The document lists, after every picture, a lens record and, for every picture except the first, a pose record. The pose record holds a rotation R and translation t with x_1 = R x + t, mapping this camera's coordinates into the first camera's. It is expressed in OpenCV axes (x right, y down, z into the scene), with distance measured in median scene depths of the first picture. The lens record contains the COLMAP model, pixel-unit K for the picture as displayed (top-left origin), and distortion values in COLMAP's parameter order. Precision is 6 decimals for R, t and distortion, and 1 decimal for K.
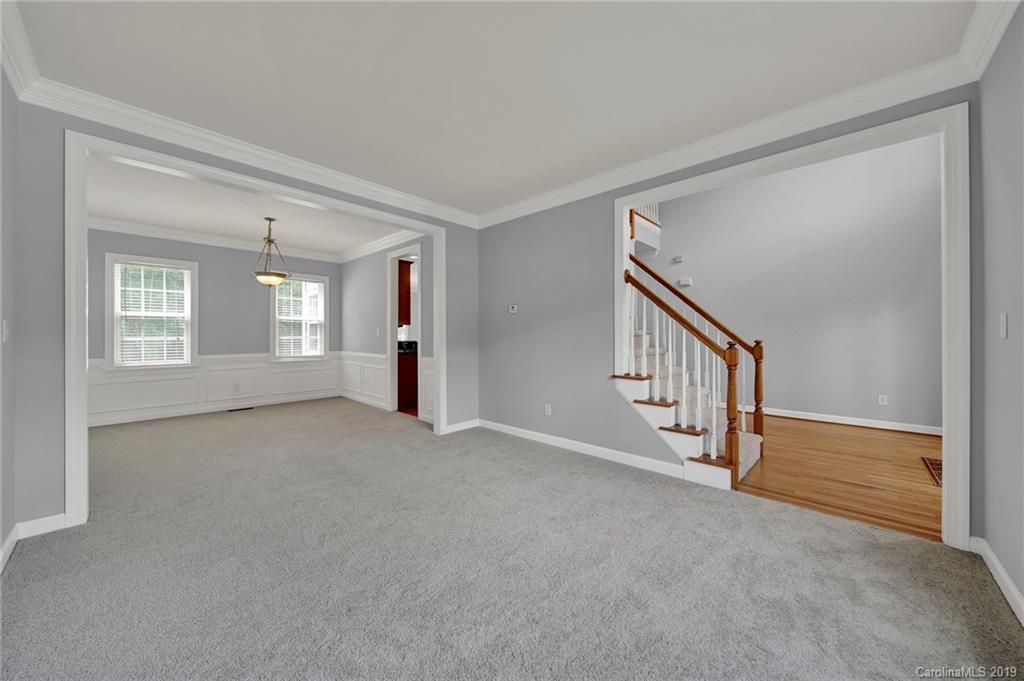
lens RADIAL K [[362.1, 0, 510.8], [0, 362.1, 333.9], [0, 0, 1]] dist [-0.001509, -0.000537]
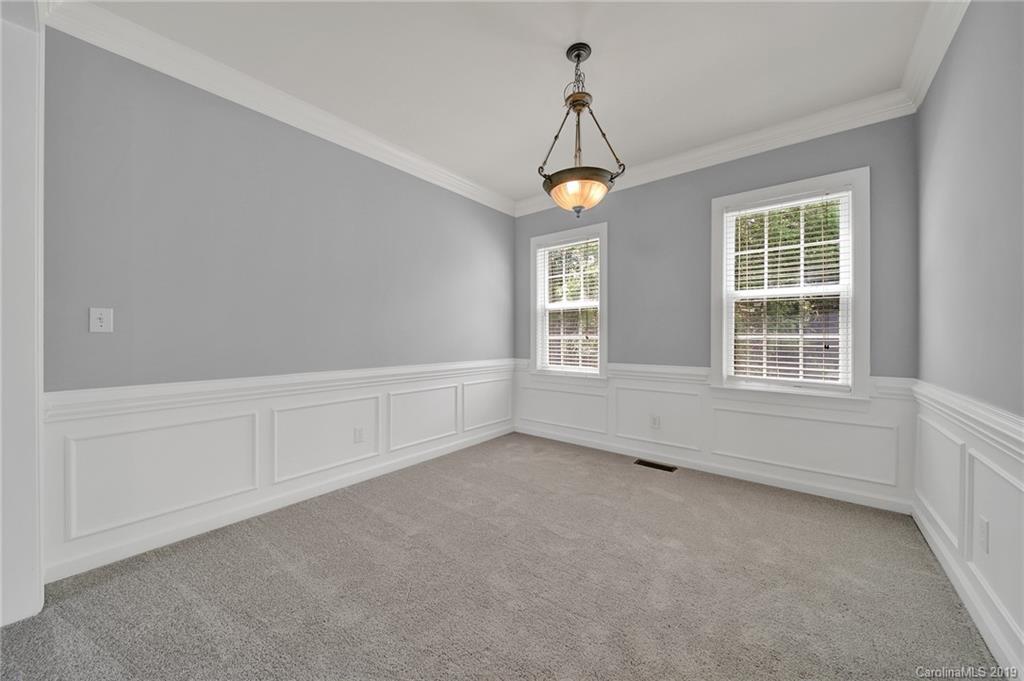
lens RADIAL K [[362.1, 0, 510.8], [0, 362.1, 333.9], [0, 0, 1]] dist [-0.001509, -0.000537]
pose [[0.065009, -0.007493, -0.997857, -0.230581], [-0.002692, 0.999967, -0.007684, 0.012668], [0.997881, 0.003186, 0.064987, 0.833596]]
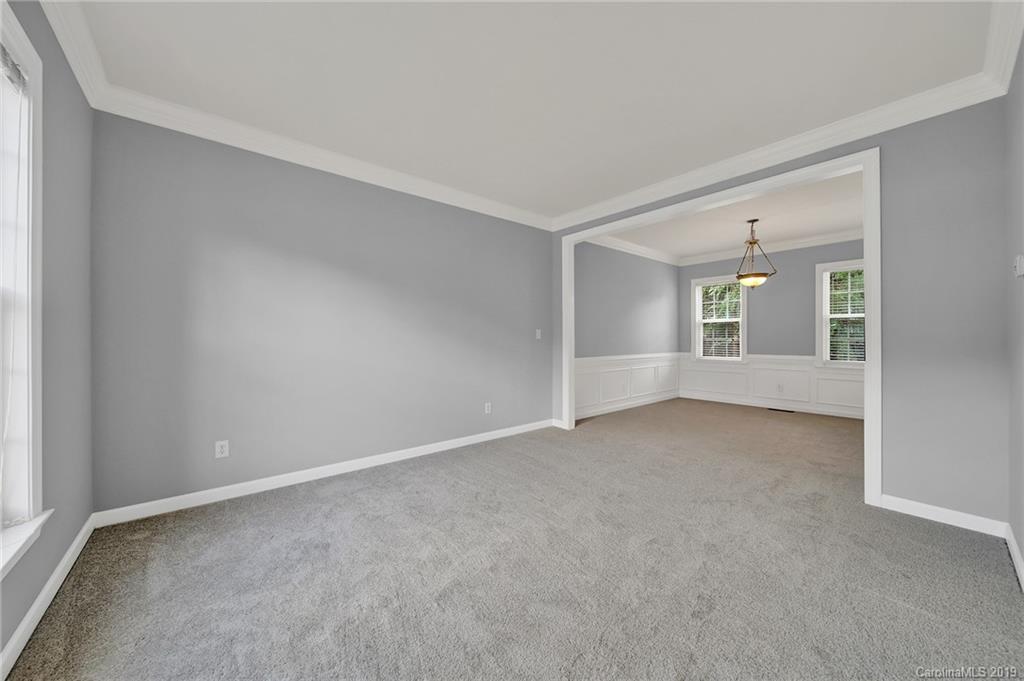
lens RADIAL K [[362.1, 0, 510.8], [0, 362.1, 333.9], [0, 0, 1]] dist [-0.001509, -0.000537]
pose [[-0.124475, -0.008749, -0.992184, 0.387635], [-0.000663, 0.999962, -0.008734, 0.005733], [0.992222, -0.000430, -0.124476, 0.428878]]
